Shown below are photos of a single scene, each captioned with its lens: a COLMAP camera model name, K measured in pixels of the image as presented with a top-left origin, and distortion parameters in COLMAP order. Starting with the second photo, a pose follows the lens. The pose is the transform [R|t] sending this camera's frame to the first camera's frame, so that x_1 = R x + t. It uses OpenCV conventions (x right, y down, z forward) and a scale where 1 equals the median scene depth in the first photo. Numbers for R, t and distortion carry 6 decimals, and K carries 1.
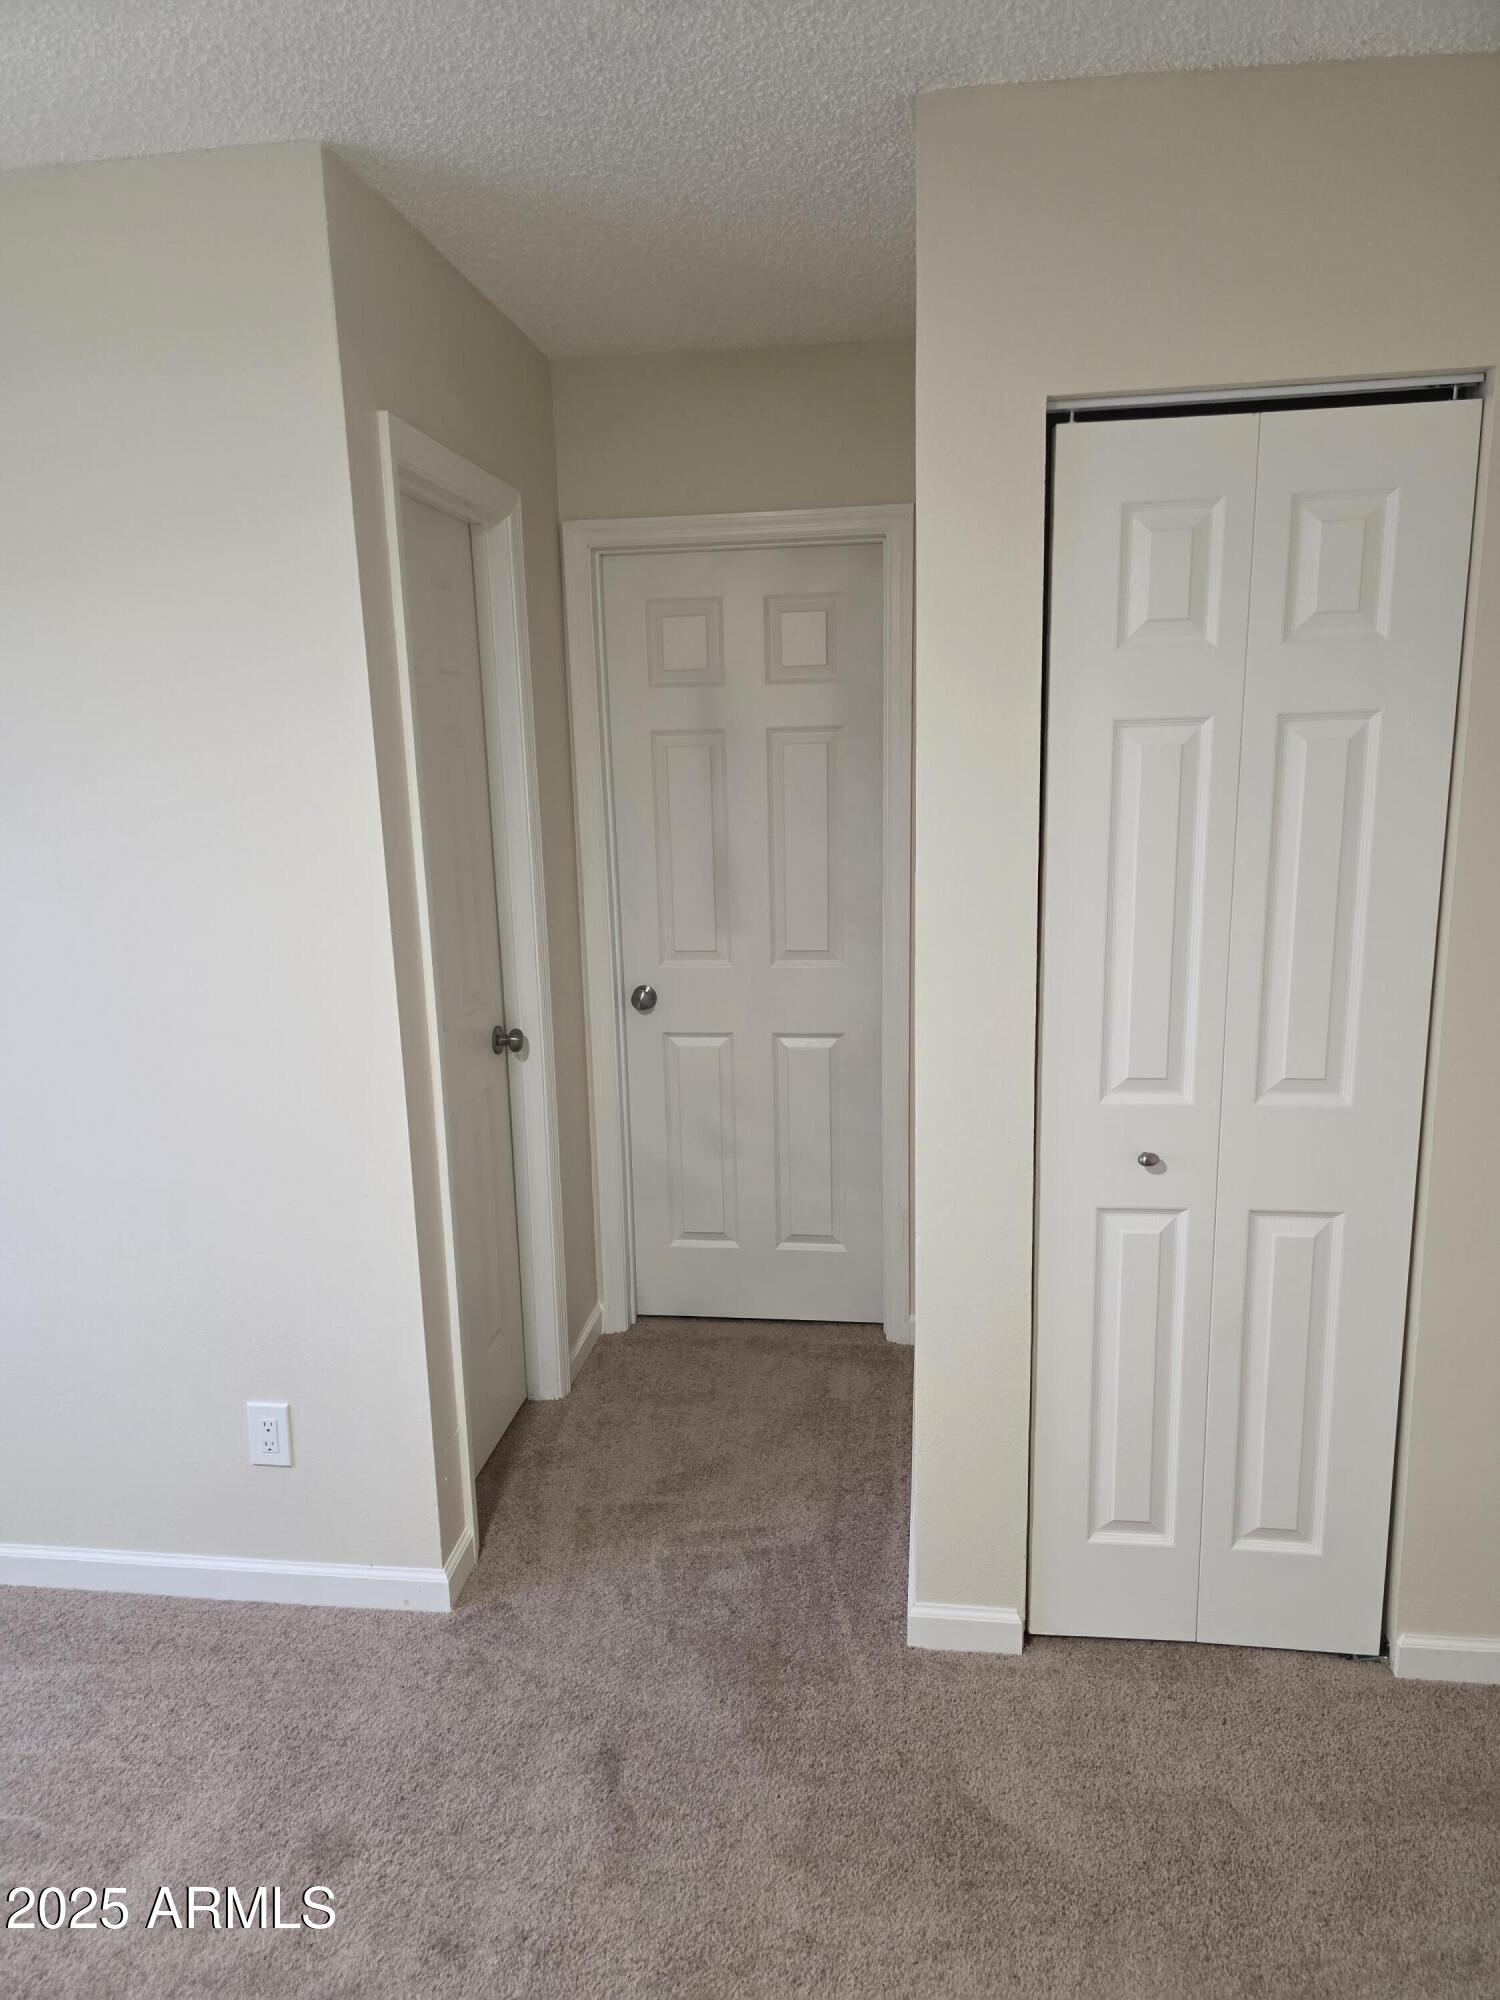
lens RADIAL K [[1354.4, 0, 751.5], [0, 1354.4, 1003.5], [0, 0, 1]] dist [0.075585, -0.064335]
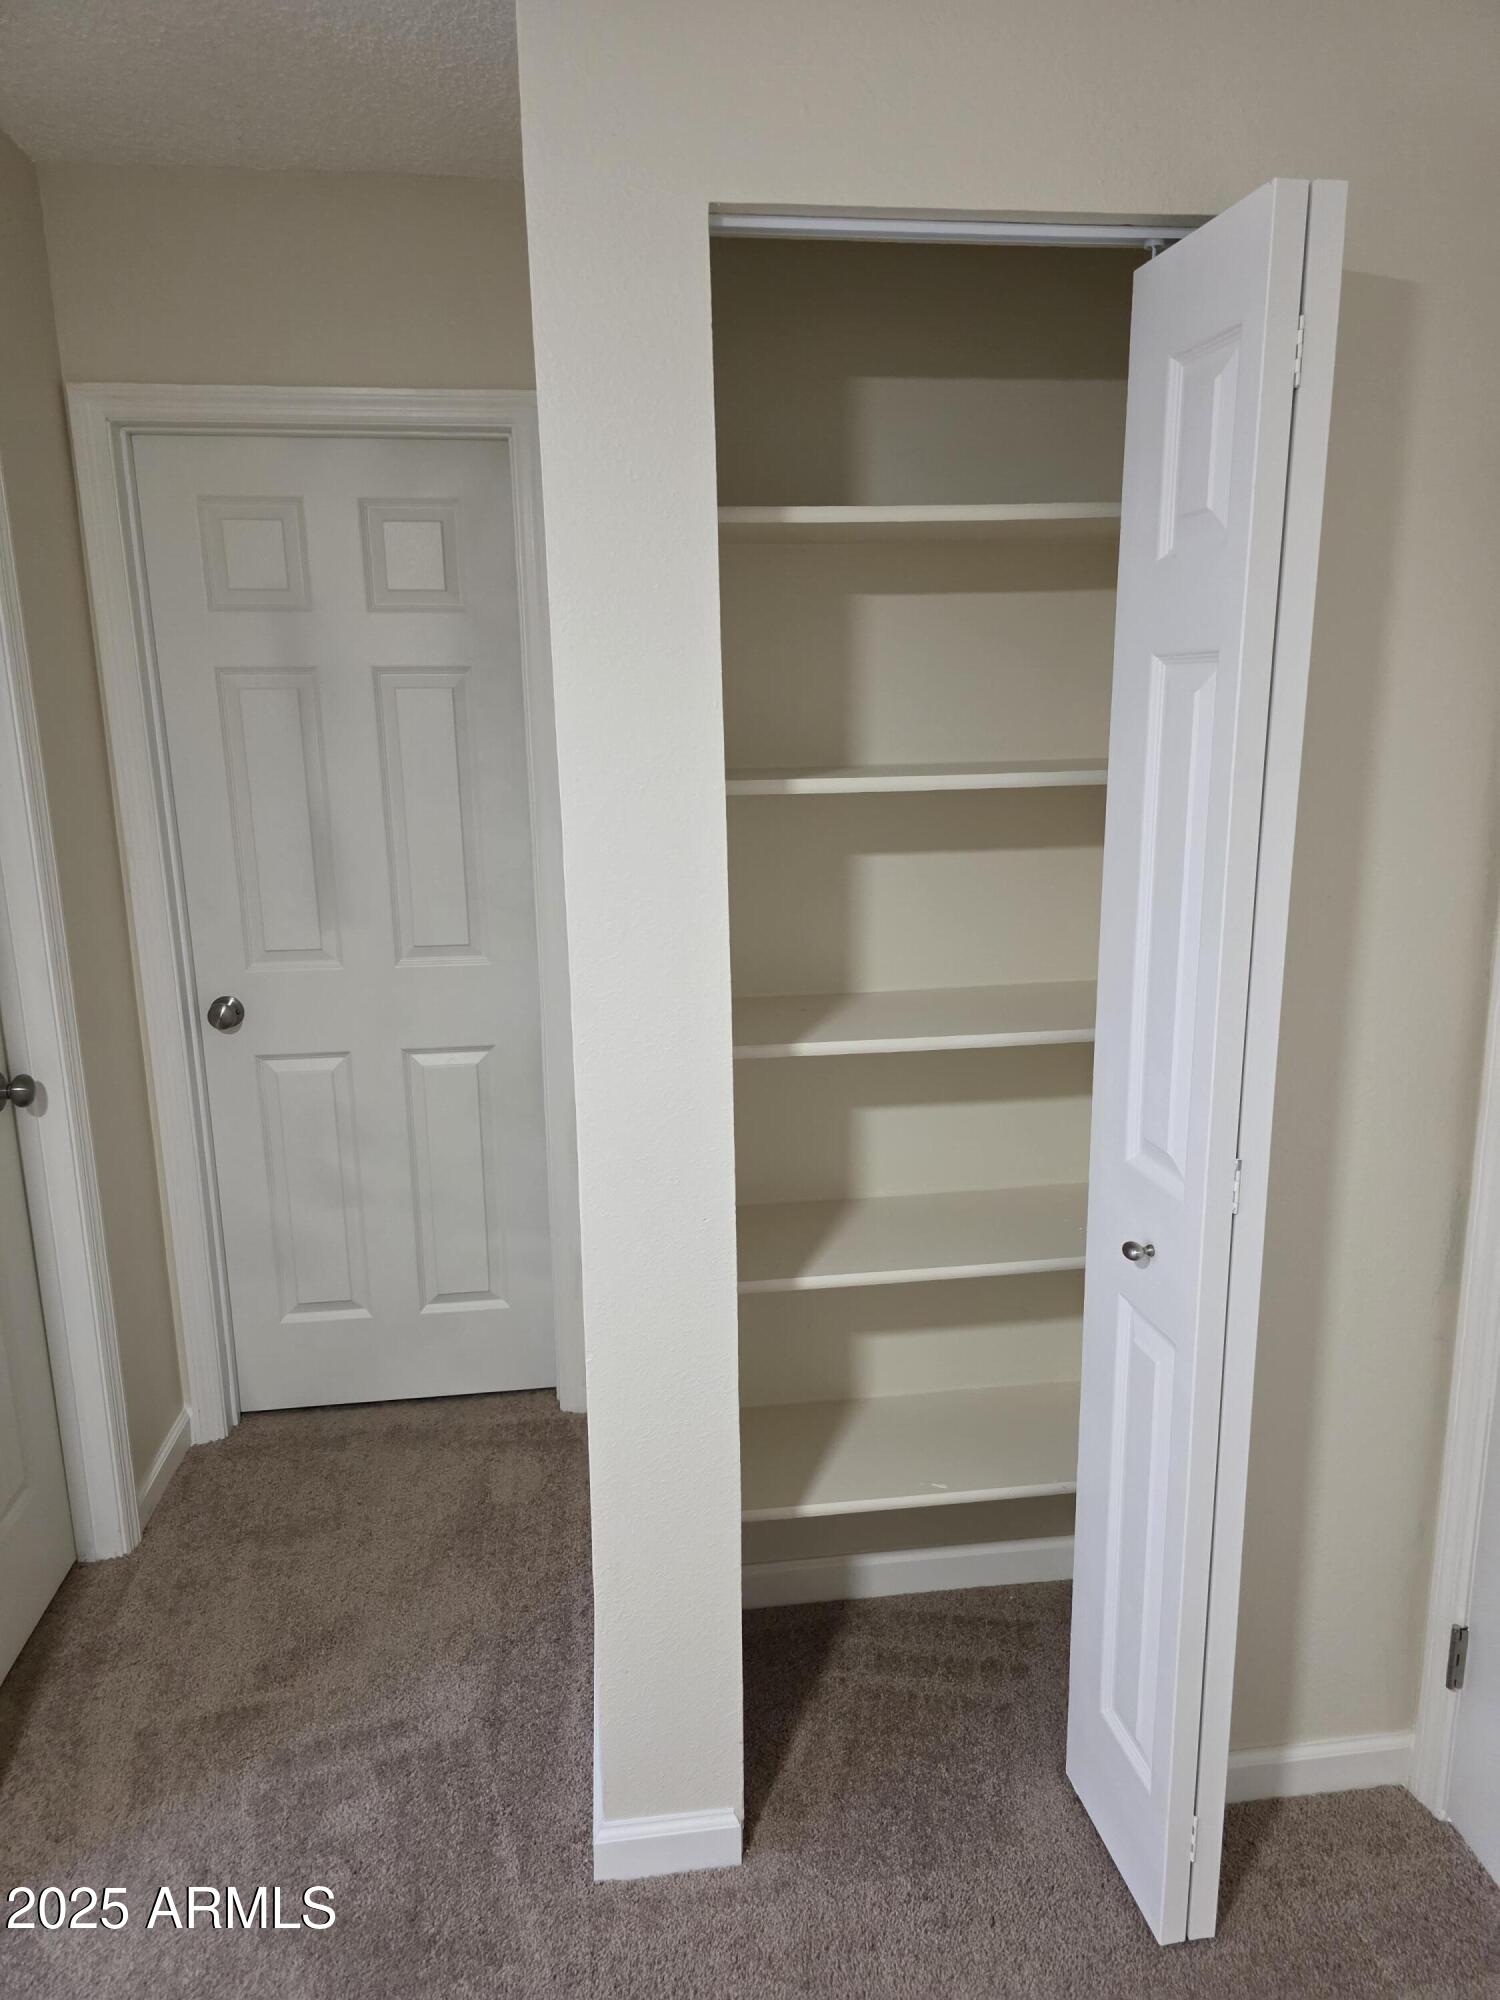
lens RADIAL K [[1335.5, 0, 802.6], [0, 1335.5, 1000.9], [0, 0, 1]] dist [0.060164, -0.061441]
pose [[0.960759, -0.049178, 0.272991, 0.031579], [0.040129, 0.998447, 0.038639, -0.031724], [-0.274467, -0.026168, 0.961240, 0.189078]]
